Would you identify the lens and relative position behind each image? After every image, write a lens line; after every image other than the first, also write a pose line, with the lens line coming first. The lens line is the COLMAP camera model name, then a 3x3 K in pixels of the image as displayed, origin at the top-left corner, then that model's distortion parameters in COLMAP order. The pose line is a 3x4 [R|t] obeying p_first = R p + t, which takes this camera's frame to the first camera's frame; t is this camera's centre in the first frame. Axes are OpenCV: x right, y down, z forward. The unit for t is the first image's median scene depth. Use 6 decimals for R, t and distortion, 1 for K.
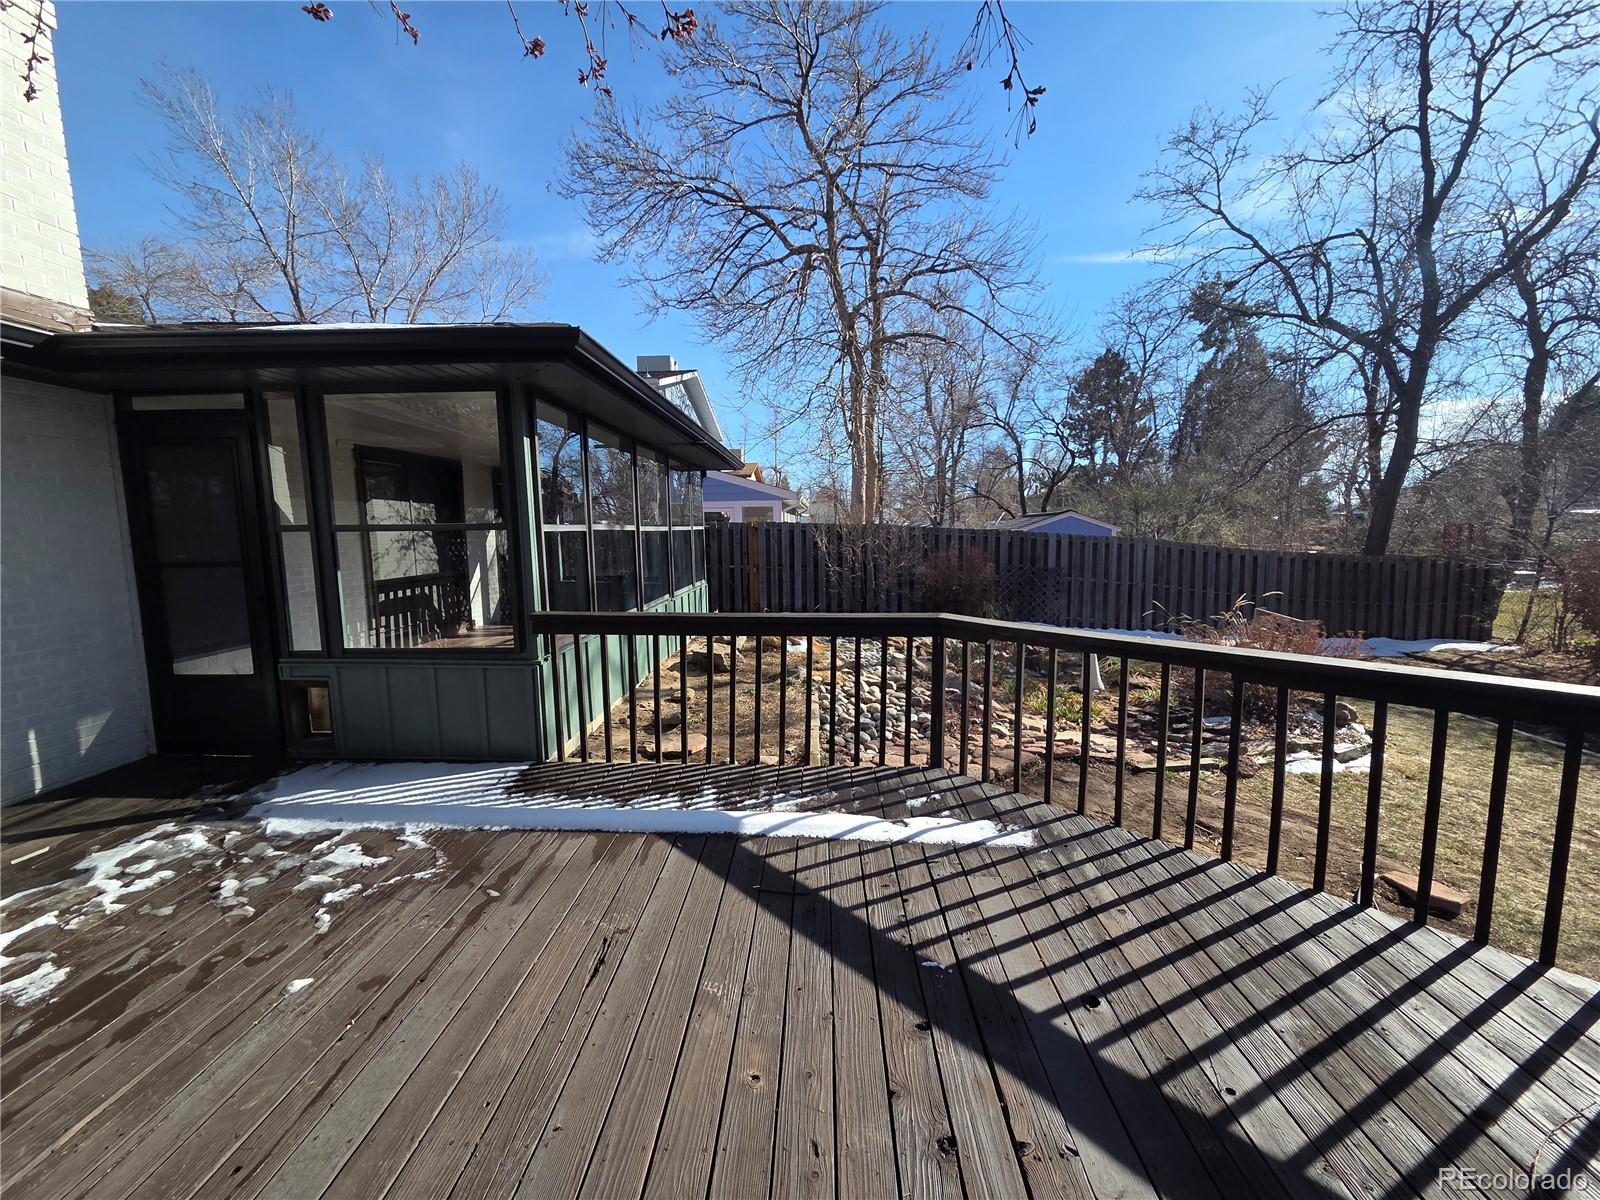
lens RADIAL K [[651.4, 0, 813.2], [0, 651.4, 600.8], [0, 0, 1]] dist [0.004677, -0.001145]
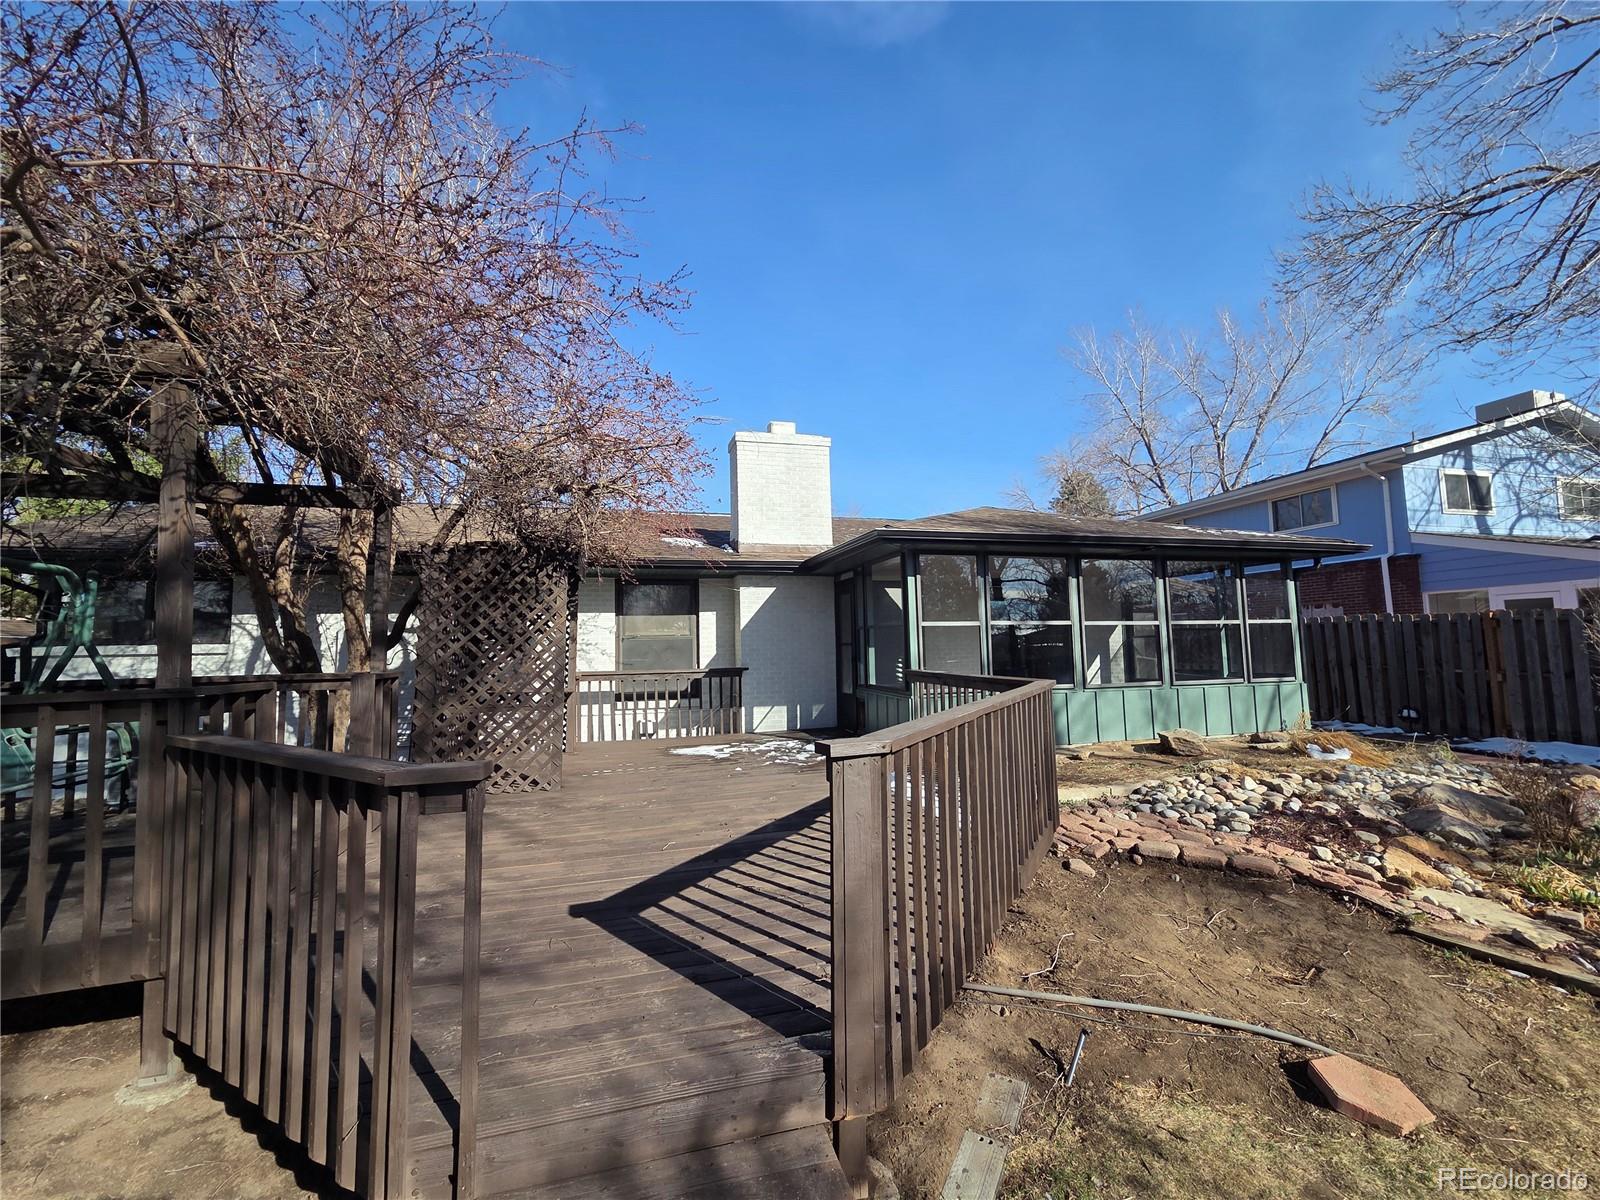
lens RADIAL K [[651.4, 0, 796.3], [0, 651.4, 602.6], [0, 0, 1]] dist [0.004677, -0.001145]
pose [[0.271038, -0.065315, -0.960350, 1.663045], [-0.092765, 0.991279, -0.093600, 0.041715], [0.958088, 0.114456, 0.262615, 0.302451]]
